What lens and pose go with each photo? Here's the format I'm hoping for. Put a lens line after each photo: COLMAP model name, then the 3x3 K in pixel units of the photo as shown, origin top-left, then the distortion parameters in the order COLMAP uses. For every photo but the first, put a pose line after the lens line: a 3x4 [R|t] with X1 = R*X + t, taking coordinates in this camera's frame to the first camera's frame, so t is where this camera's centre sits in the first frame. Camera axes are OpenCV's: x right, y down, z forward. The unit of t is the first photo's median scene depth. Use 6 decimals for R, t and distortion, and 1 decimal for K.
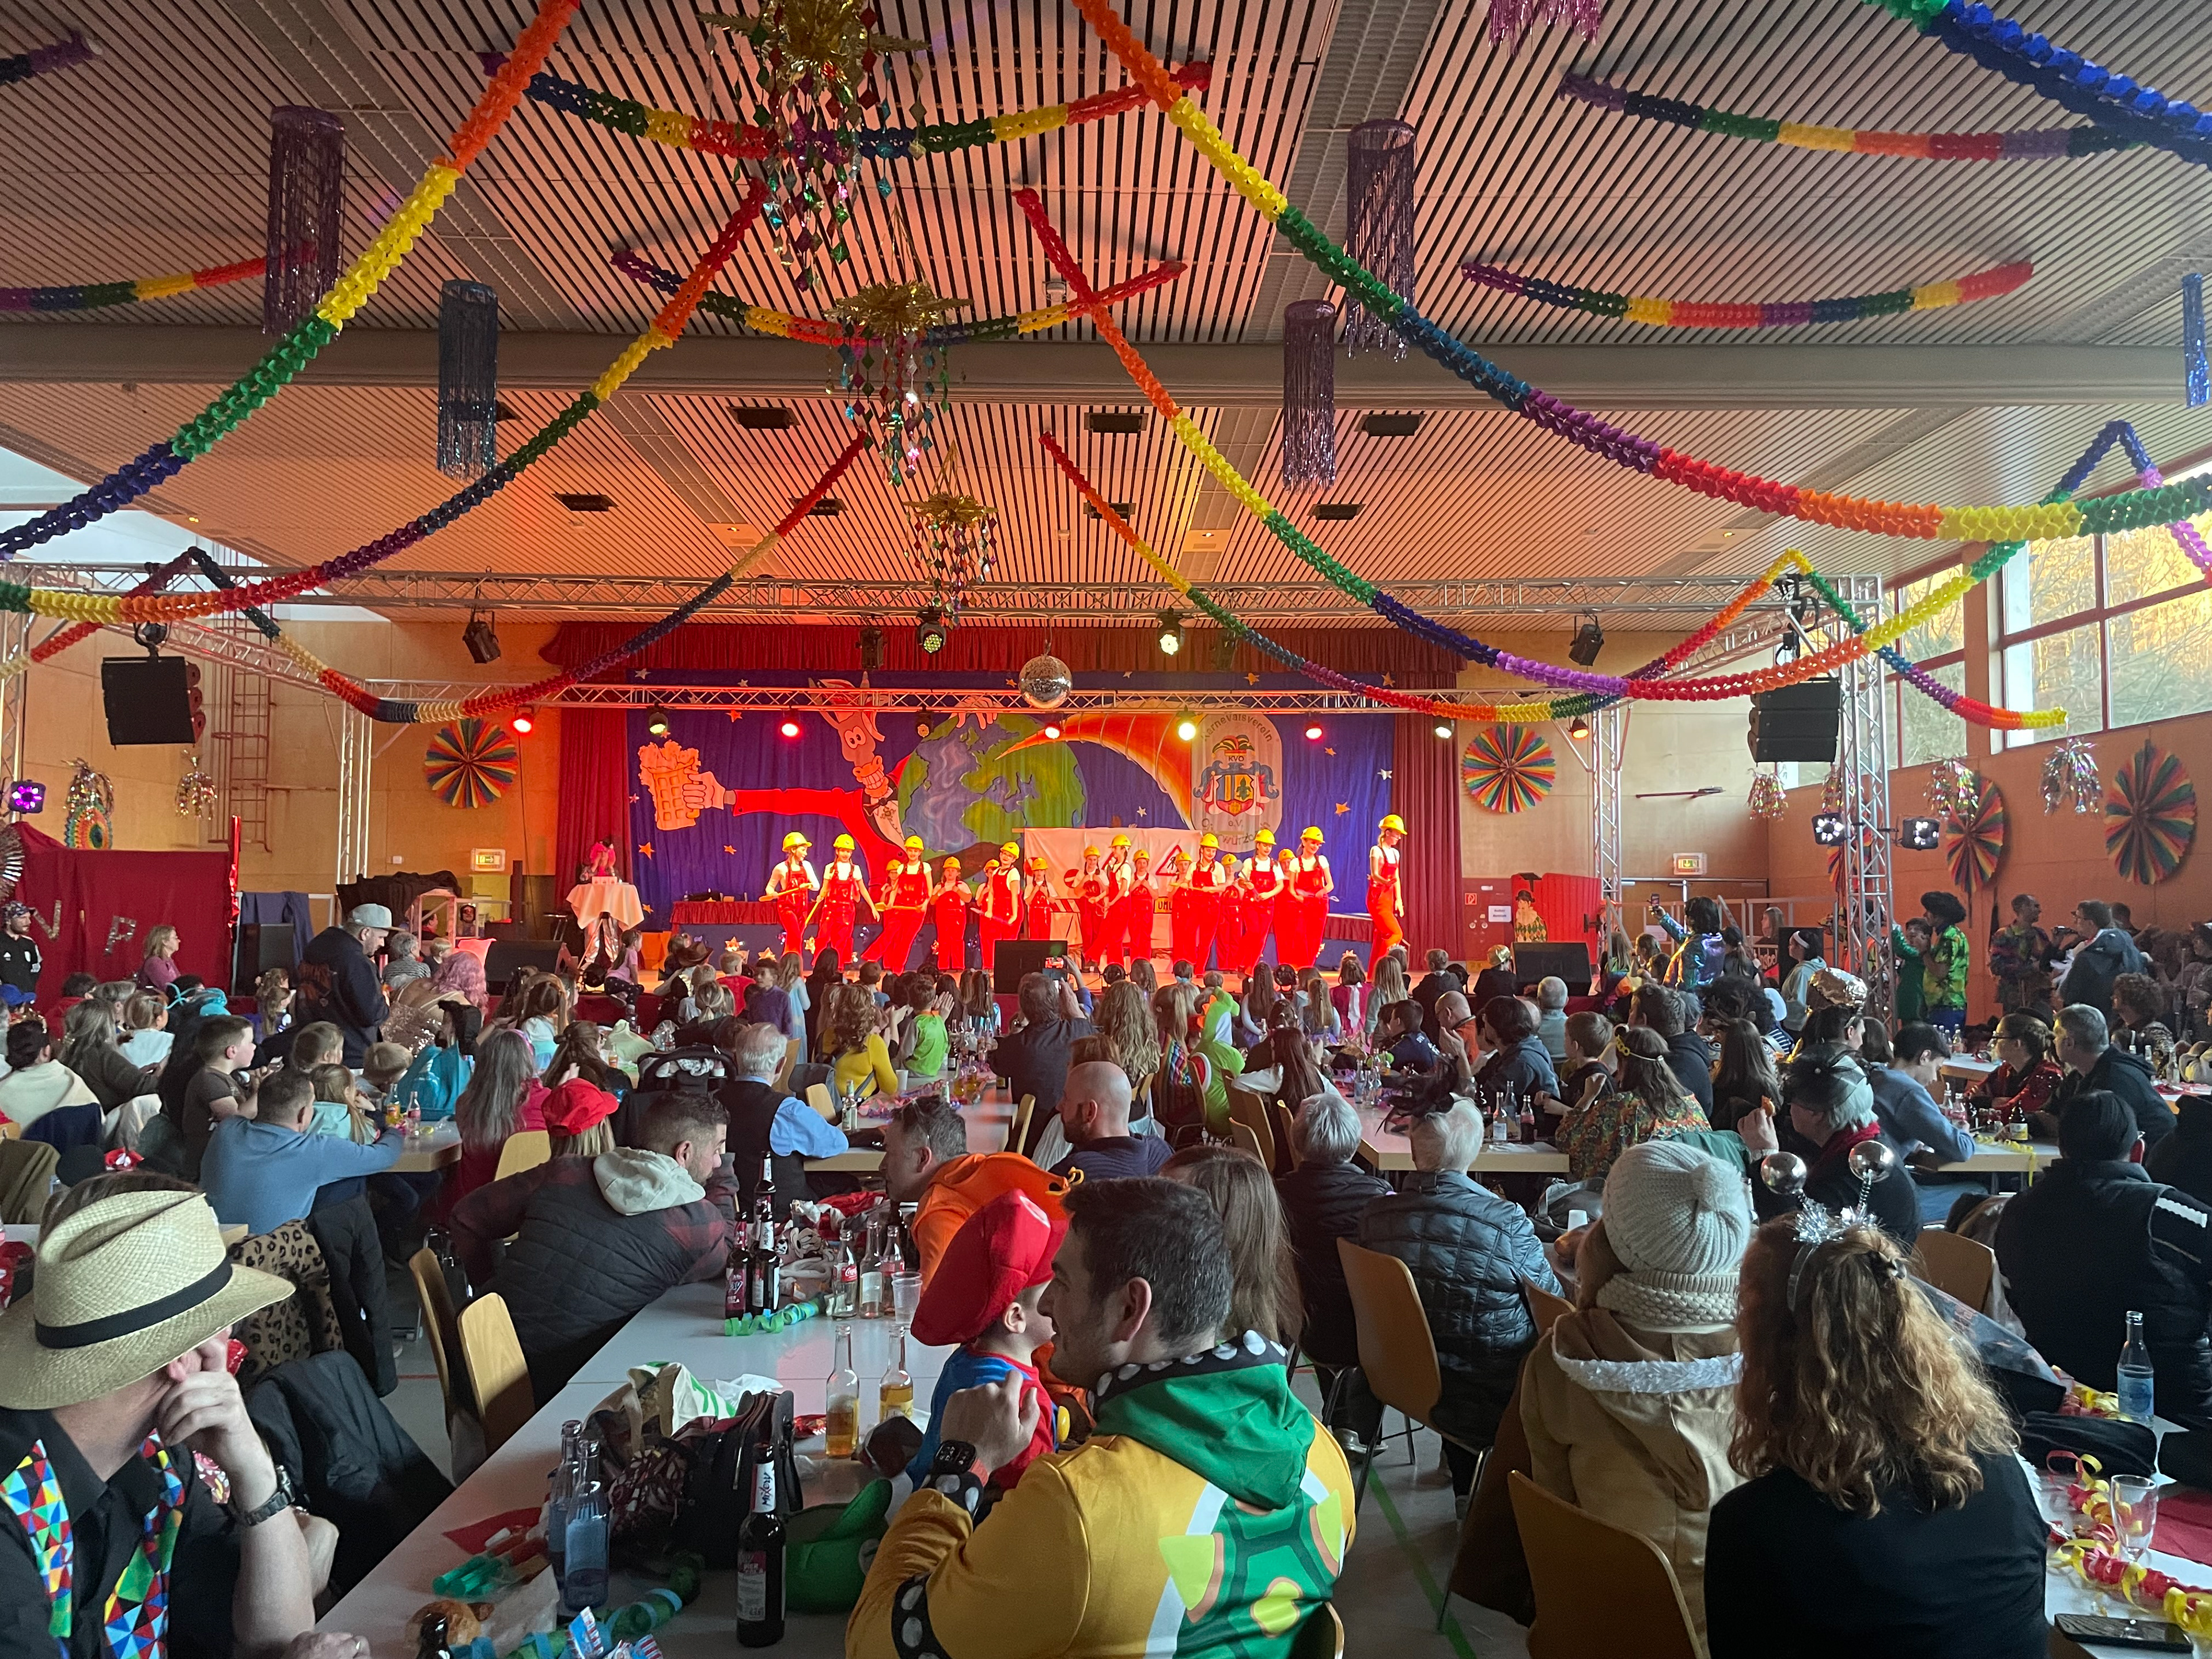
lens RADIAL K [[1702.6, 0, 1121.7], [0, 1702.6, 824.5], [0, 0, 1]] dist [0.095358, -0.127702]
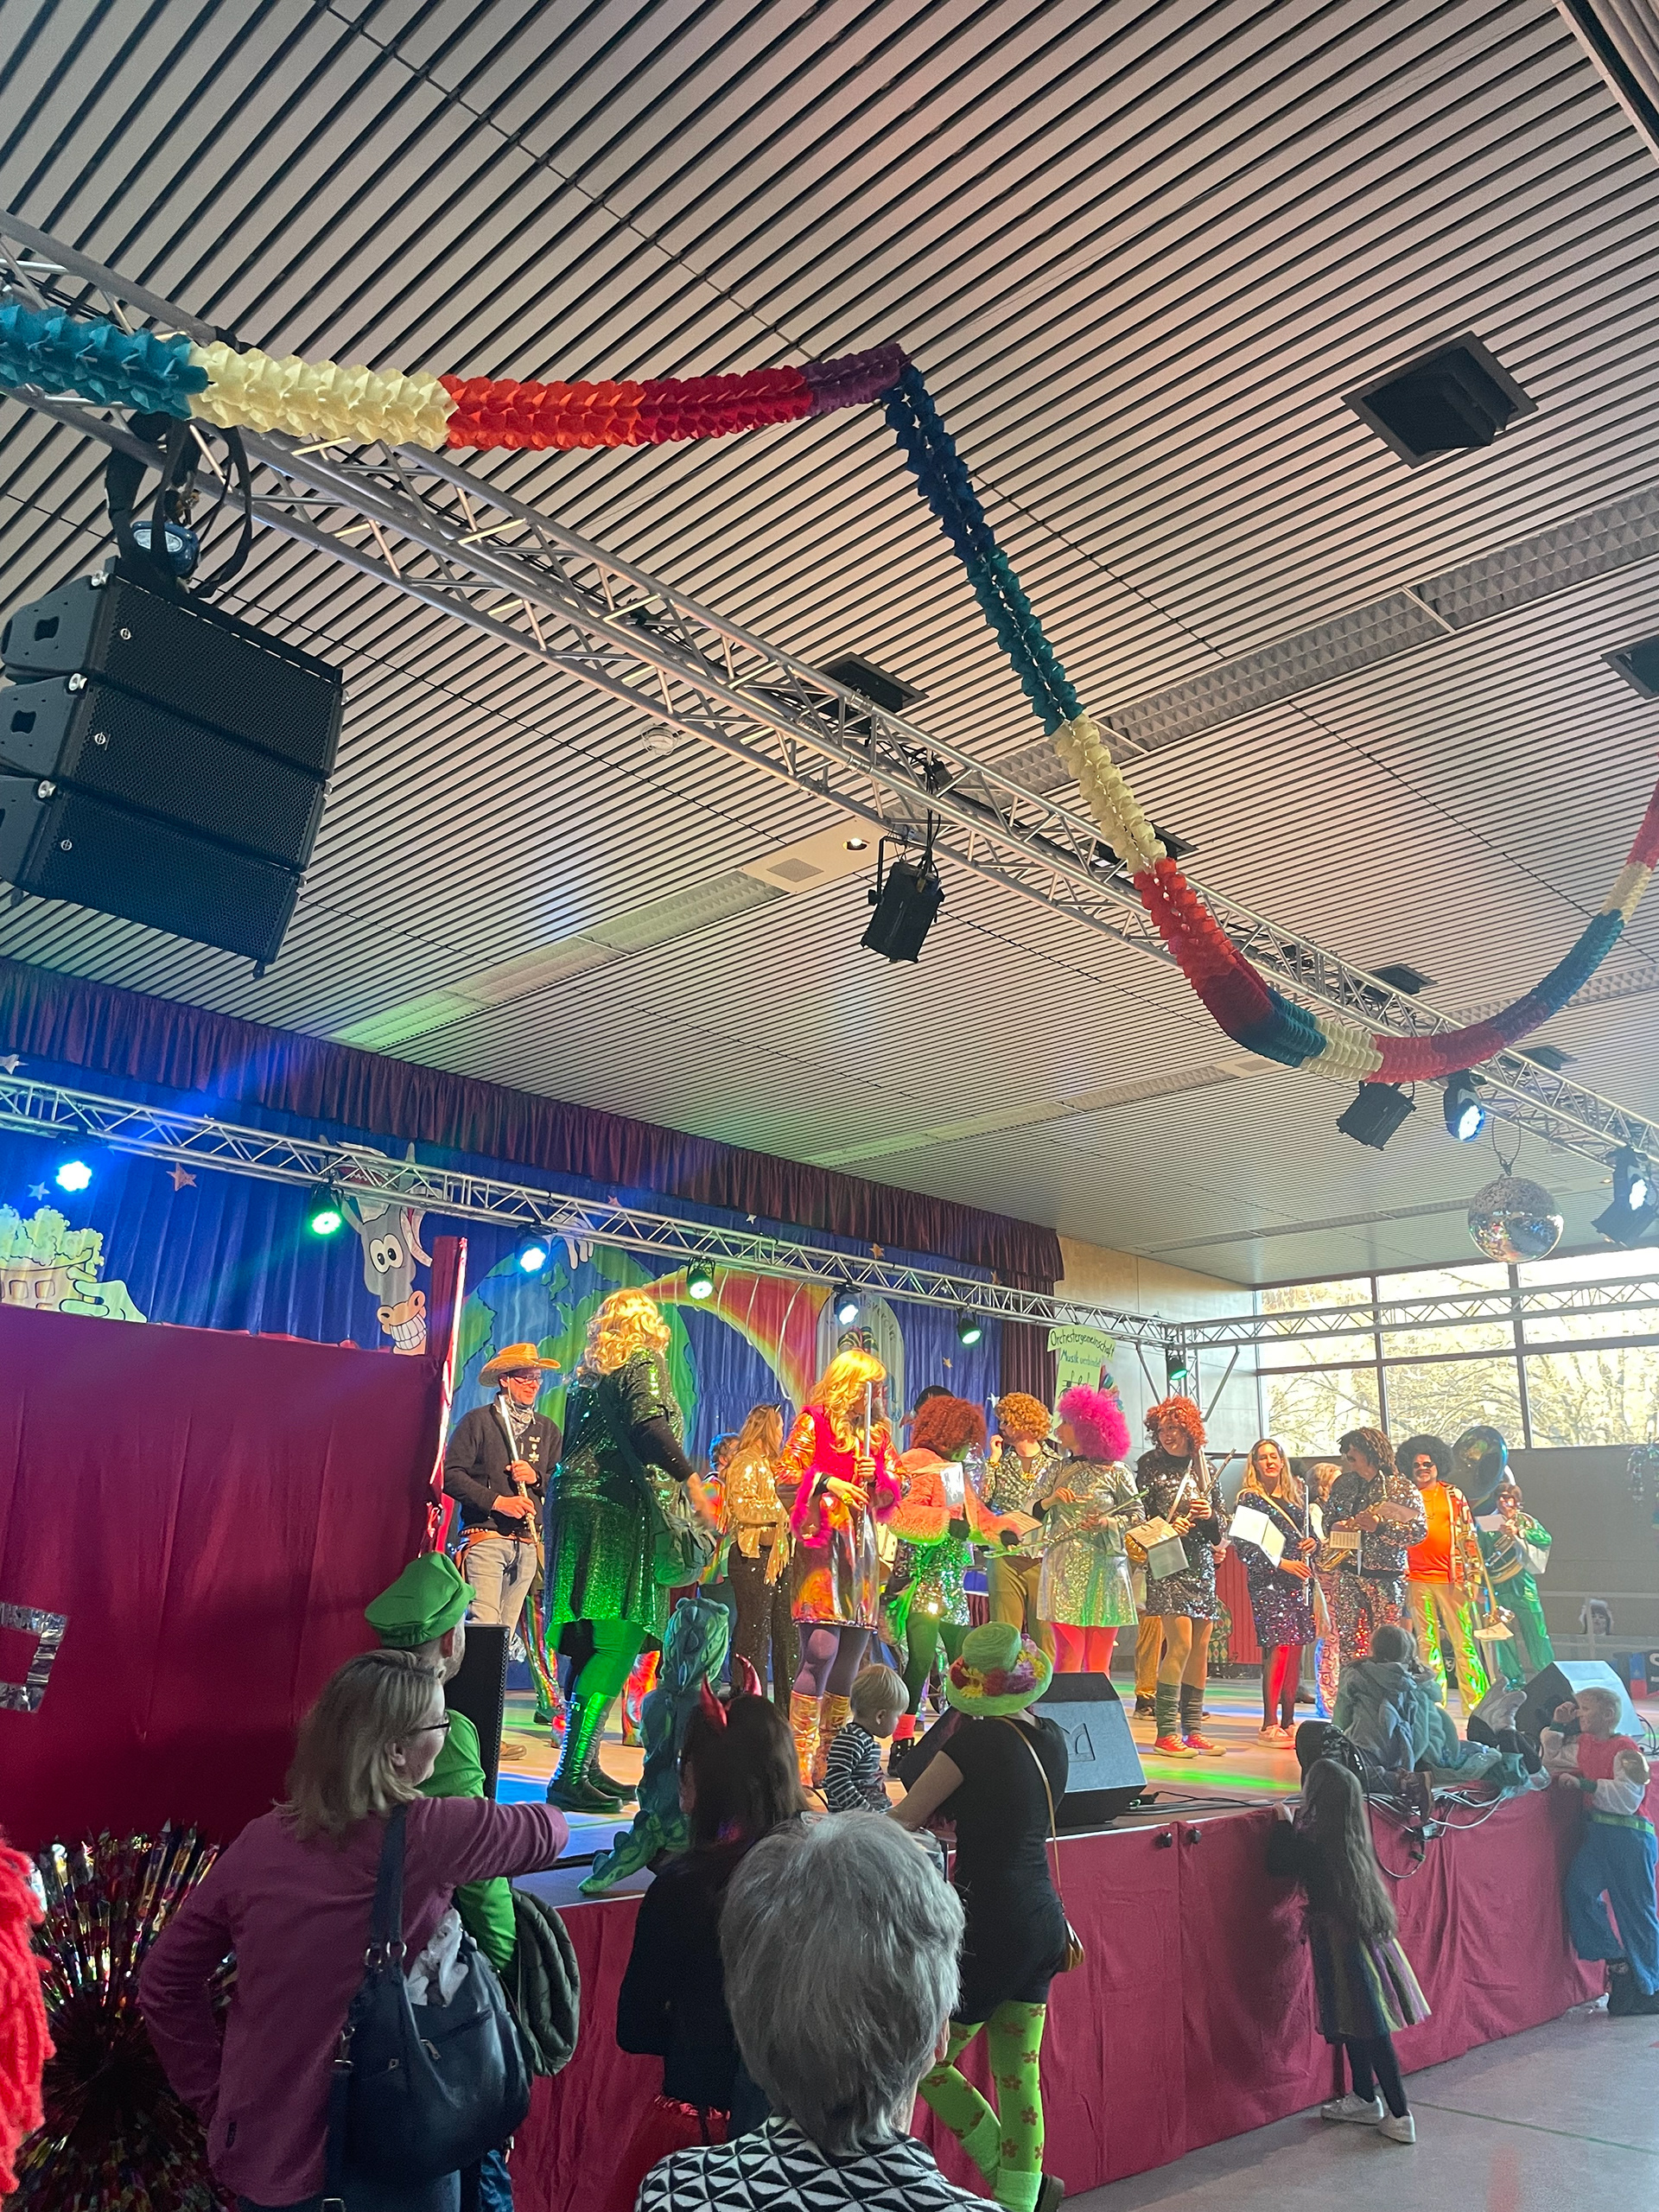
lens RADIAL K [[1698.2, 0, 843.5], [0, 1698.2, 1111.8], [0, 0, 1]] dist [0.156836, -0.353278]
pose [[0.719310, 0.199775, 0.665344, -0.439575], [-0.057137, 0.971527, -0.229938, 0.025370], [-0.692336, 0.127381, 0.710243, 0.496900]]
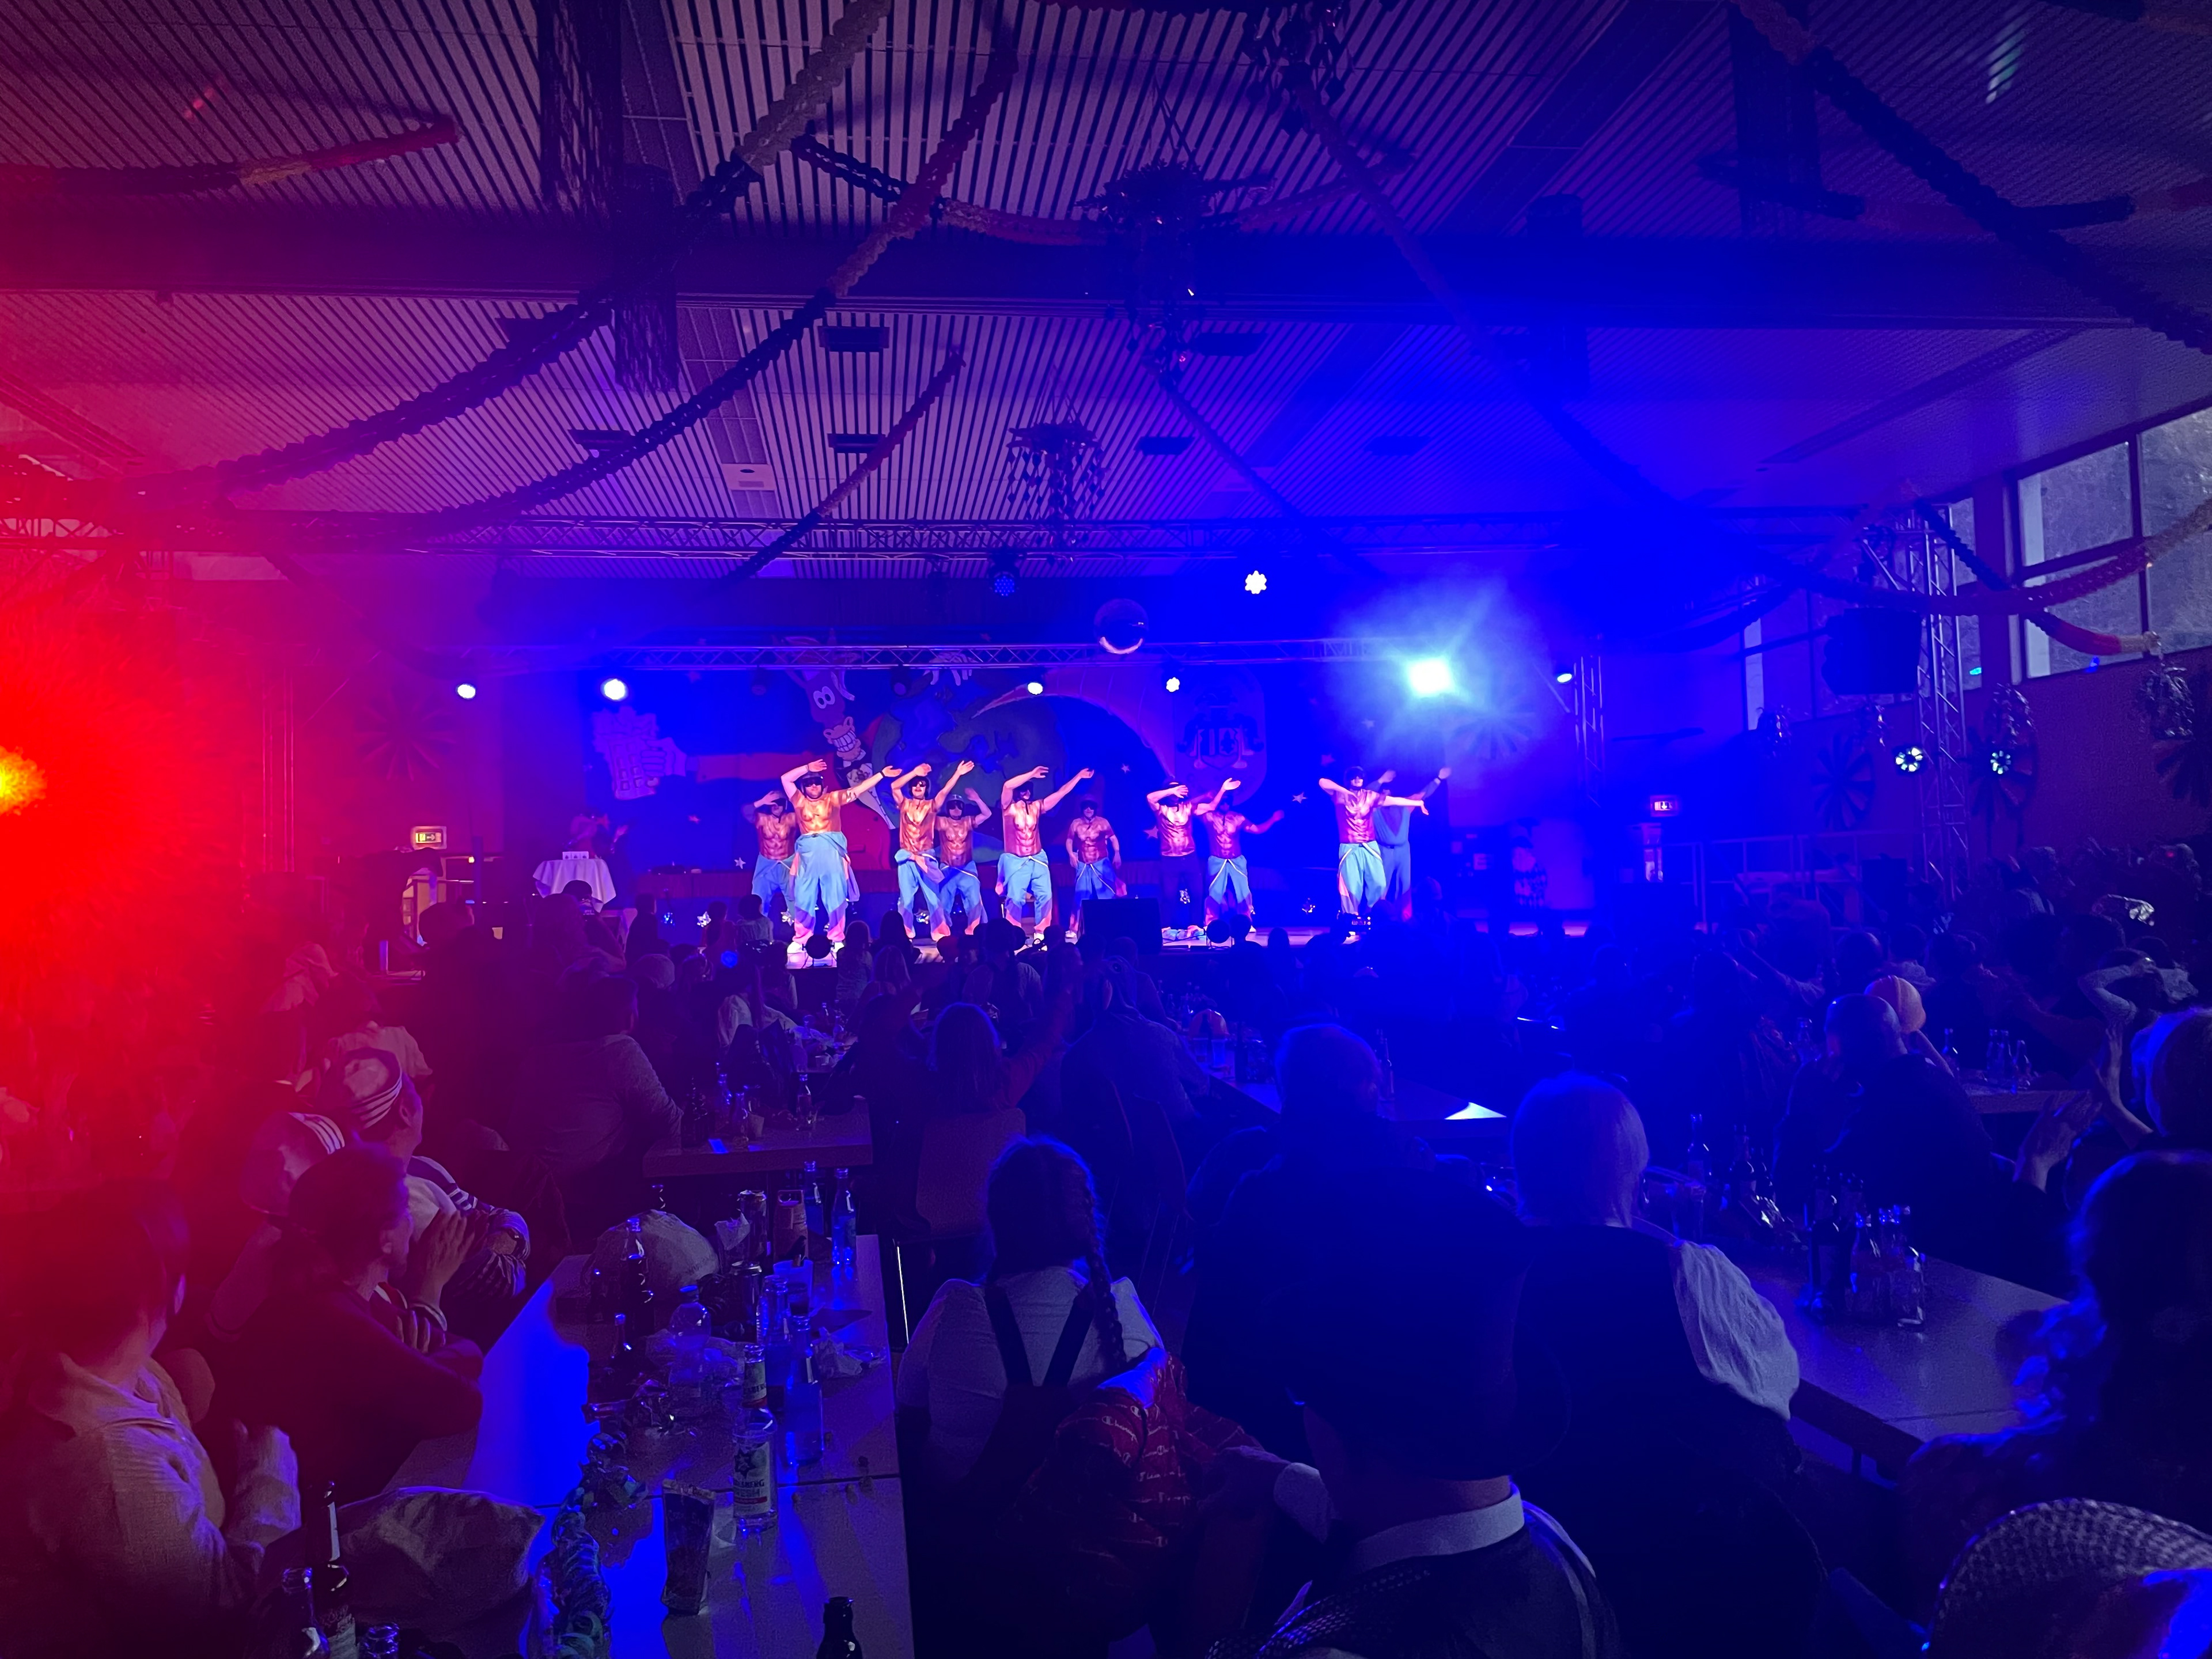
lens RADIAL K [[1702.7, 0, 1096.9], [0, 1702.7, 822.7], [0, 0, 1]] dist [0.094145, -0.127854]
pose [[0.993052, -0.029331, 0.113961, -0.117473], [0.027426, 0.999457, 0.018248, 0.005498], [-0.114435, -0.014996, 0.993318, 0.040943]]
